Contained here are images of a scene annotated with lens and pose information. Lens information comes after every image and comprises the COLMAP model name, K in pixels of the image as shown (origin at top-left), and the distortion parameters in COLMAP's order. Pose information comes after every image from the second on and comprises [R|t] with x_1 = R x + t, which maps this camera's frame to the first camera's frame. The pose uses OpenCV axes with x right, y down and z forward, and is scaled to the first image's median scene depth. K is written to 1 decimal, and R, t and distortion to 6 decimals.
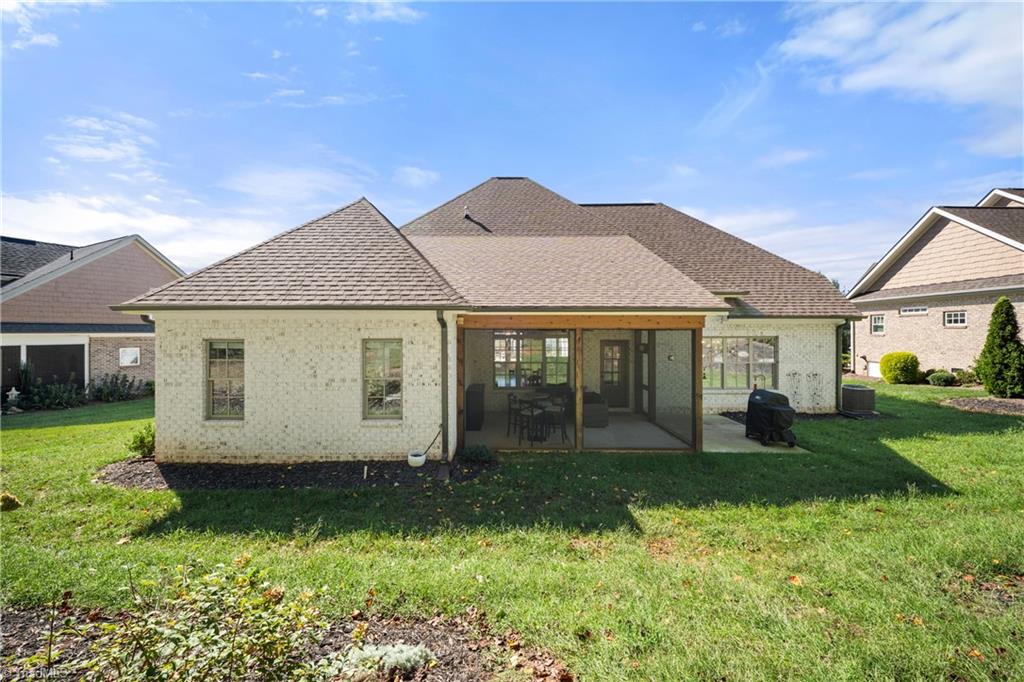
lens RADIAL K [[357.3, 0, 512.6], [0, 357.3, 331.5], [0, 0, 1]] dist [-0.005934, -0.000256]
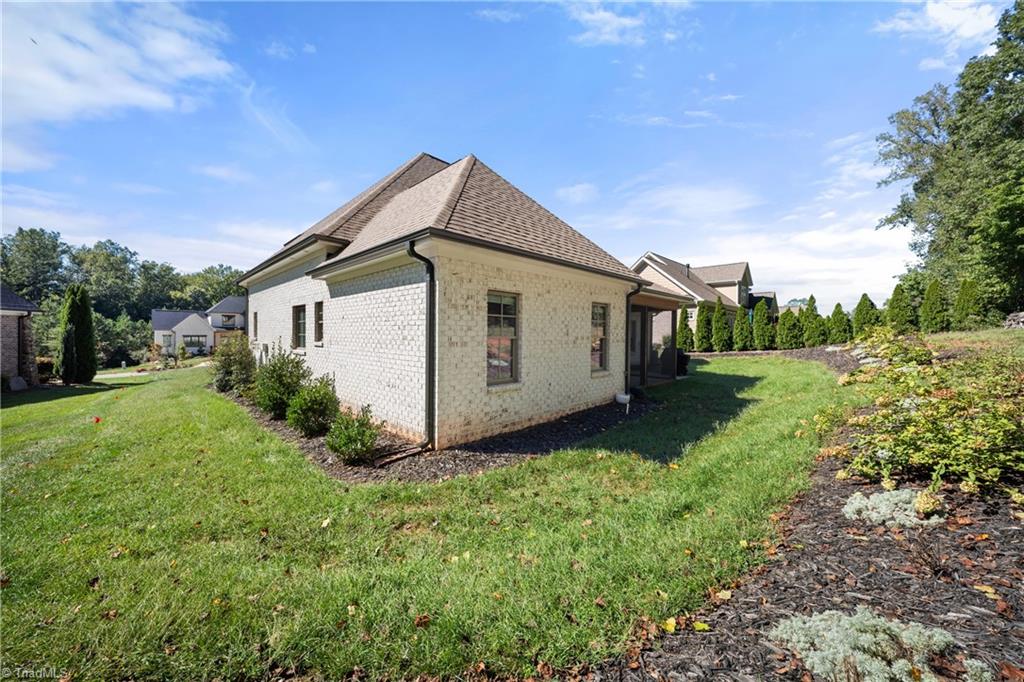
lens RADIAL K [[357.3, 0, 511.3], [0, 357.3, 340.4], [0, 0, 1]] dist [-0.005934, -0.000256]
pose [[0.706812, -0.007658, 0.707360, -1.424235], [-0.007136, 0.999813, 0.017955, 0.125589], [-0.707366, -0.017738, 0.706625, 0.368723]]
